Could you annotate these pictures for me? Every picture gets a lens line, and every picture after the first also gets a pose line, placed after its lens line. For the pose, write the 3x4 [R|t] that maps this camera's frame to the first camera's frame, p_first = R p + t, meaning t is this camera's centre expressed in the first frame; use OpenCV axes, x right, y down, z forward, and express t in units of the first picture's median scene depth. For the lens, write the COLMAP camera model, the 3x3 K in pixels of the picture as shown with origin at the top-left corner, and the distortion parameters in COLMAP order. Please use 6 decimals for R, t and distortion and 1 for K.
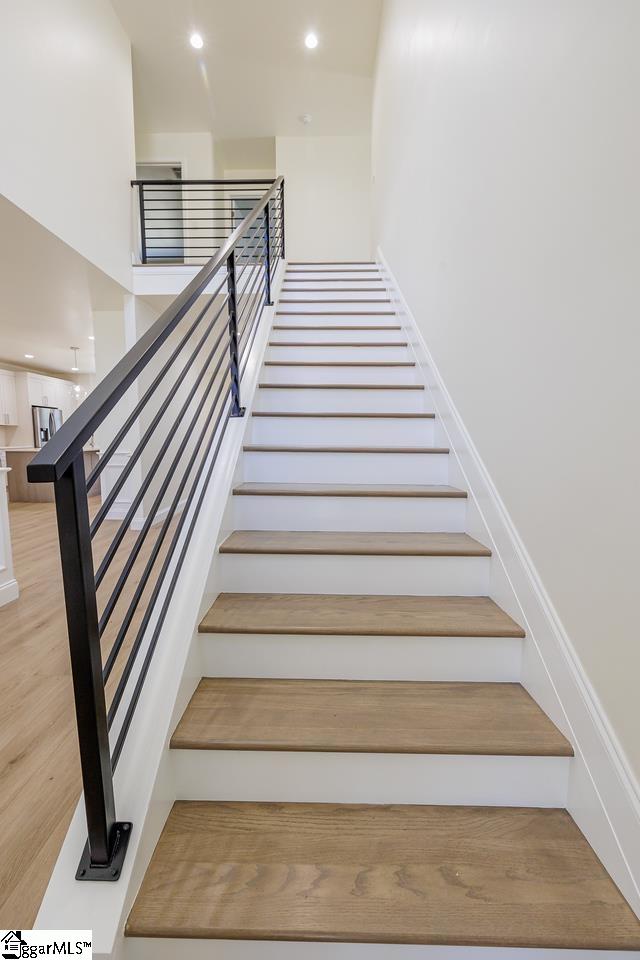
lens RADIAL K [[402.8, 0, 310.2], [0, 402.8, 477.5], [0, 0, 1]] dist [-0.002969, -0.000130]
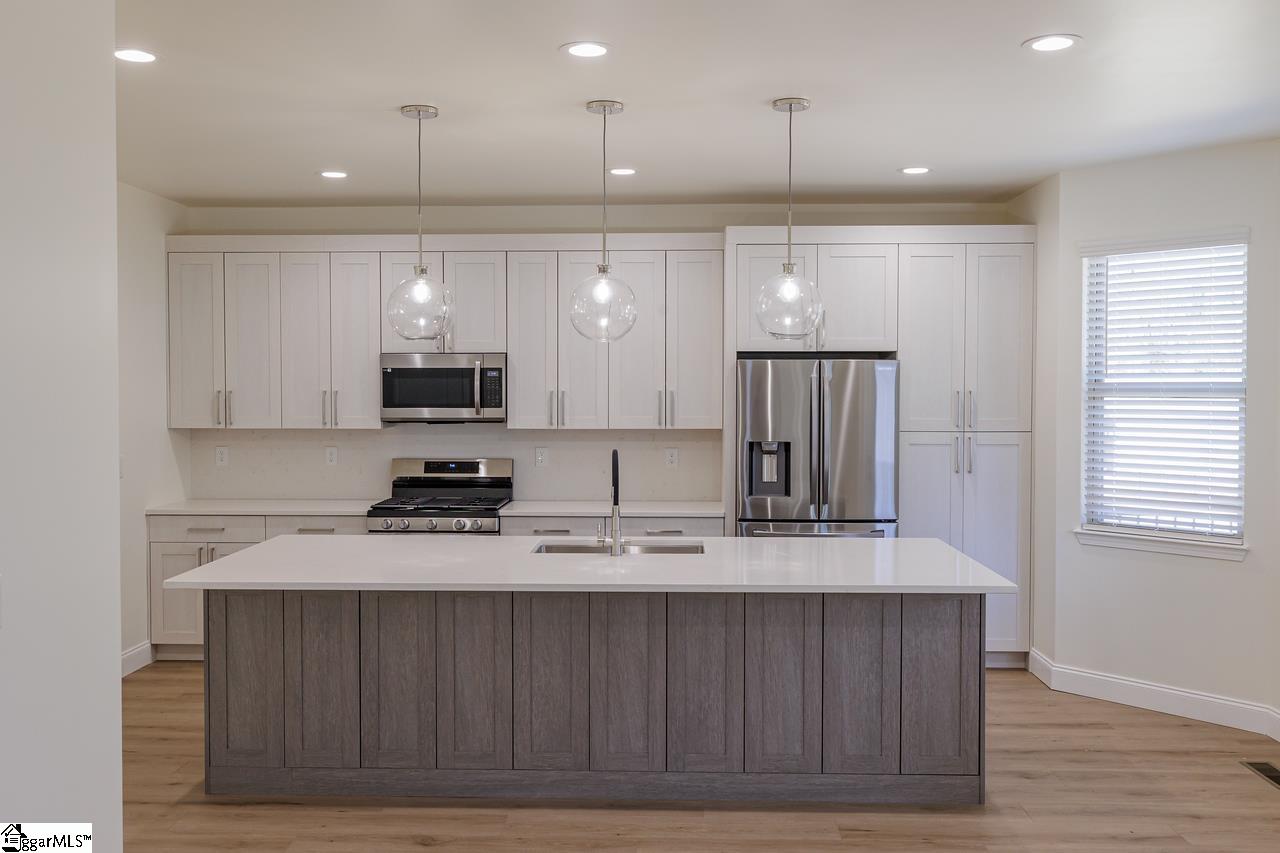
lens RADIAL K [[1148.7, 0, 632.9], [0, 1148.7, 425.1], [0, 0, 1]] dist [0.000609, 0.000329]
pose [[-0.005407, 0.039746, -0.999195, 0.074015], [-0.105658, 0.993594, 0.040095, -0.271020], [0.994388, 0.105790, -0.001173, 1.630456]]
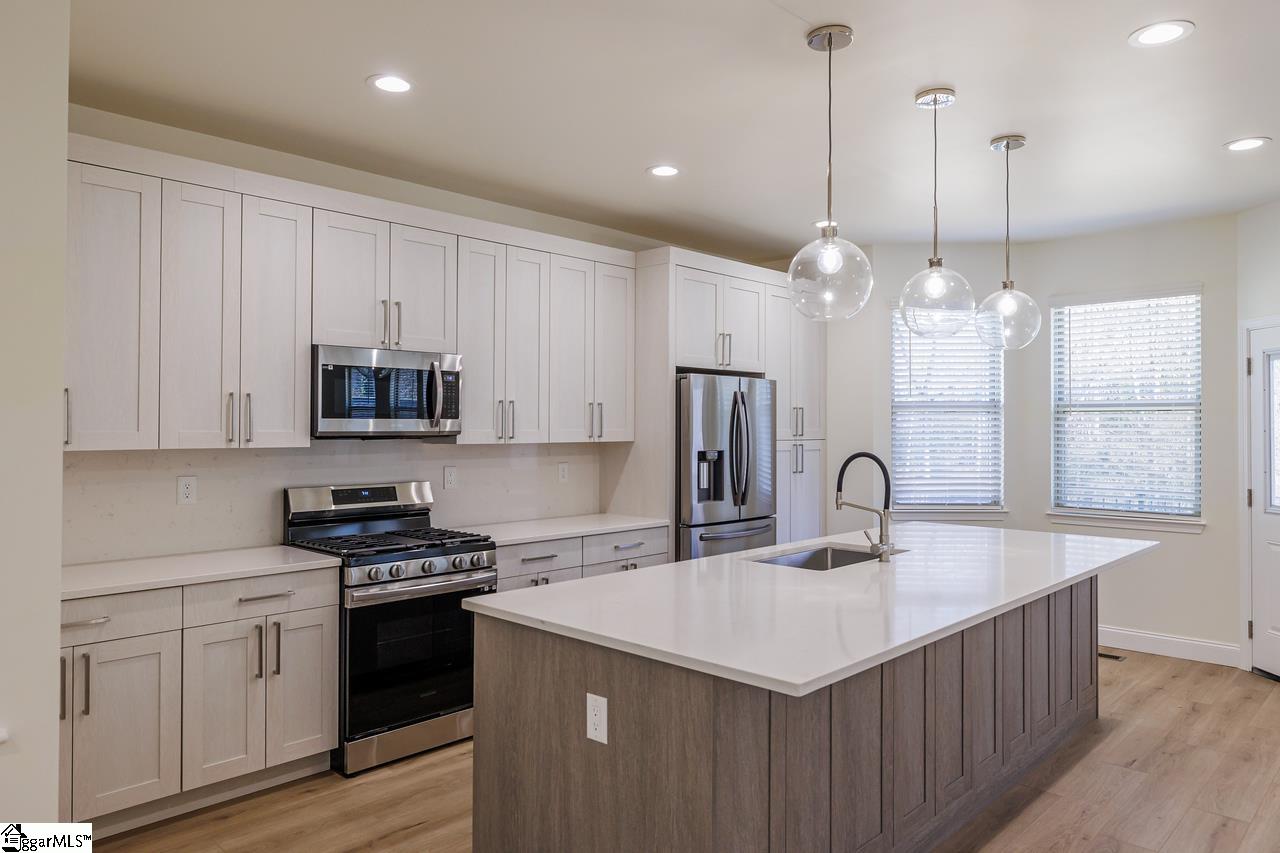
lens RADIAL K [[862.3, 0, 647.3], [0, 862.3, 423.7], [0, 0, 1]] dist [-0.008956, -0.001853]
pose [[0.745772, 0.002686, -0.666196, -0.559603], [-0.074437, 0.994066, -0.079320, -0.164516], [0.662030, 0.108744, 0.741546, 0.977602]]
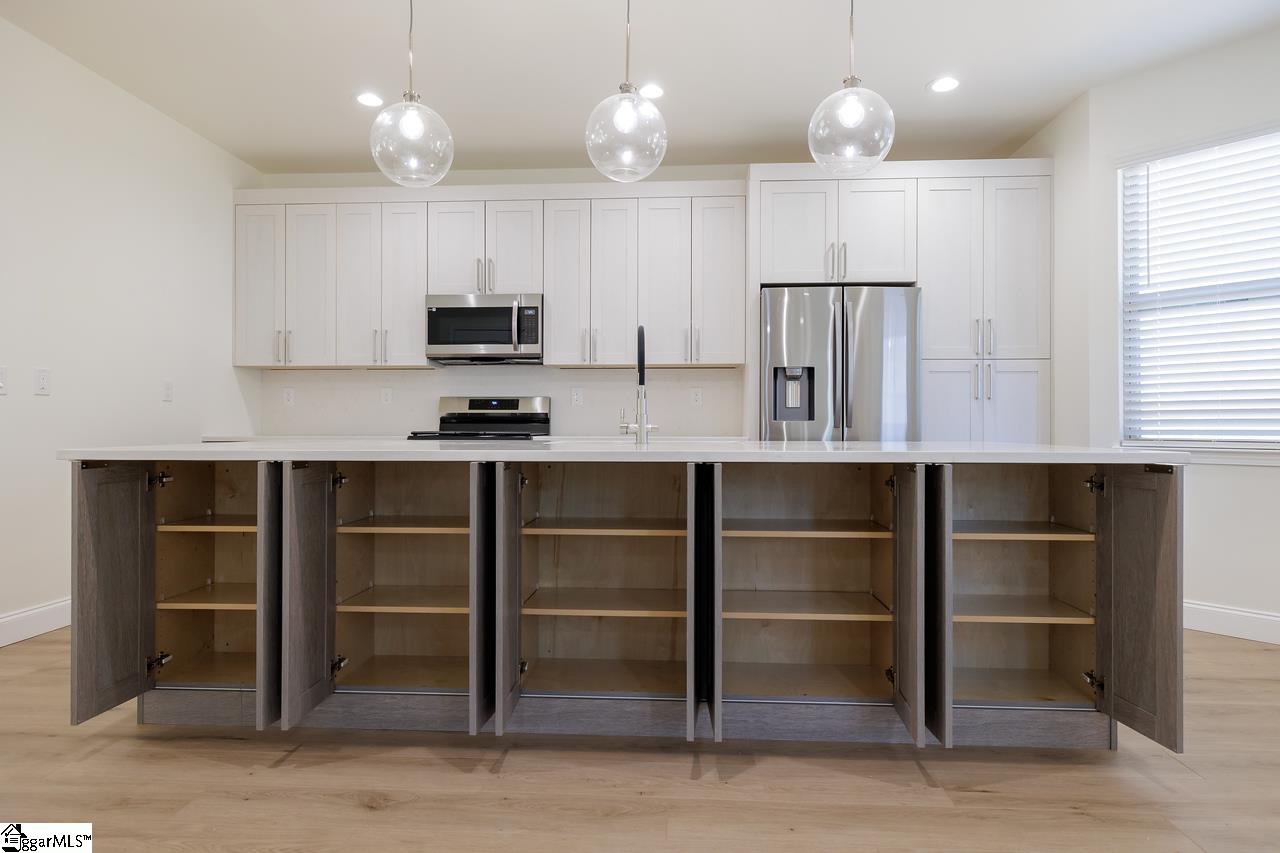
lens RADIAL K [[731.7, 0, 639.8], [0, 731.7, 429.1], [0, 0, 1]] dist [-0.001555, 0.002376]
pose [[-0.031679, 0.006525, -0.999477, -0.352415], [-0.106558, 0.994257, 0.009868, -0.139329], [0.993802, 0.106815, -0.030802, 1.640503]]
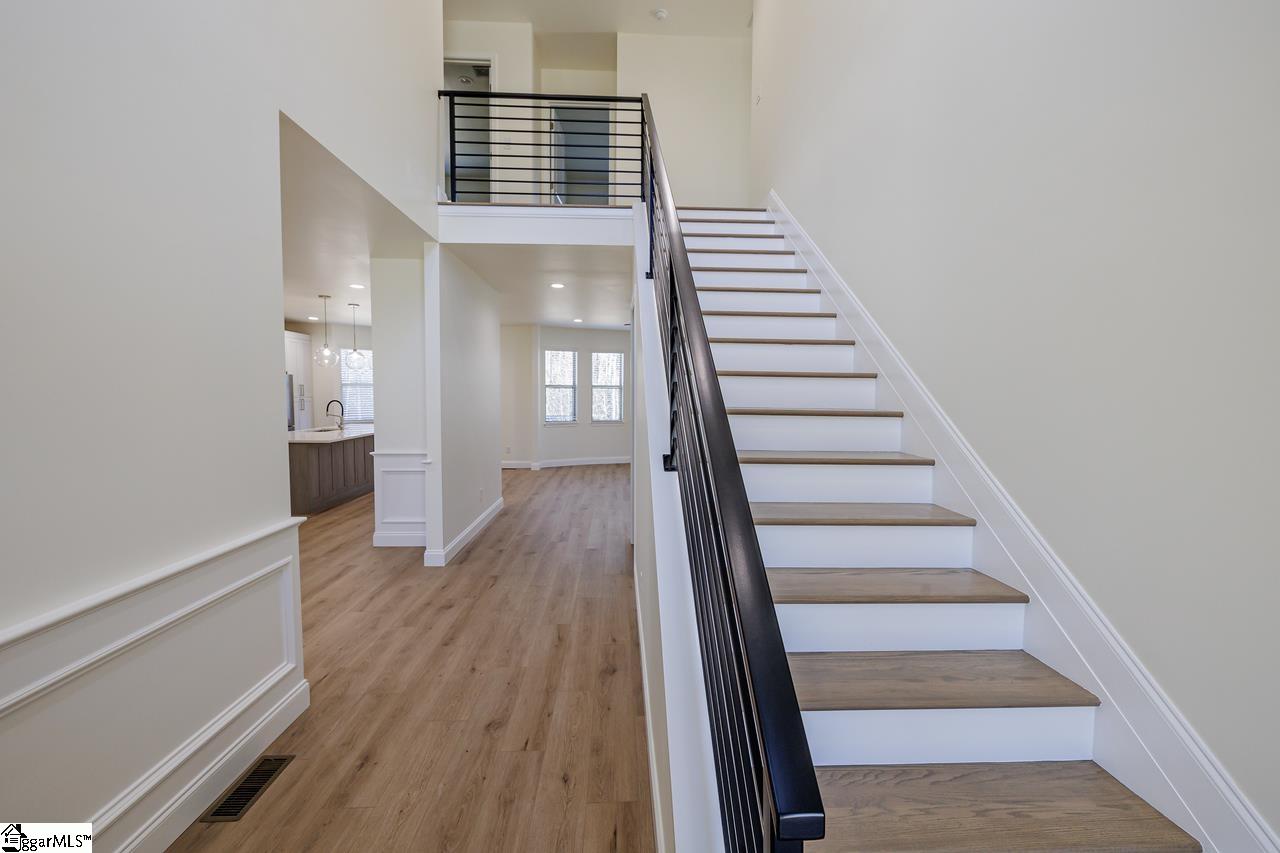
lens RADIAL K [[537.1, 0, 638.1], [0, 537.1, 425.7], [0, 0, 1]] dist [-0.002969, -0.000130]
pose [[0.998162, 0.002179, 0.060567, -0.114064], [0.000344, 0.999134, -0.041614, -0.069758], [-0.060605, 0.041558, 0.997296, 0.020639]]
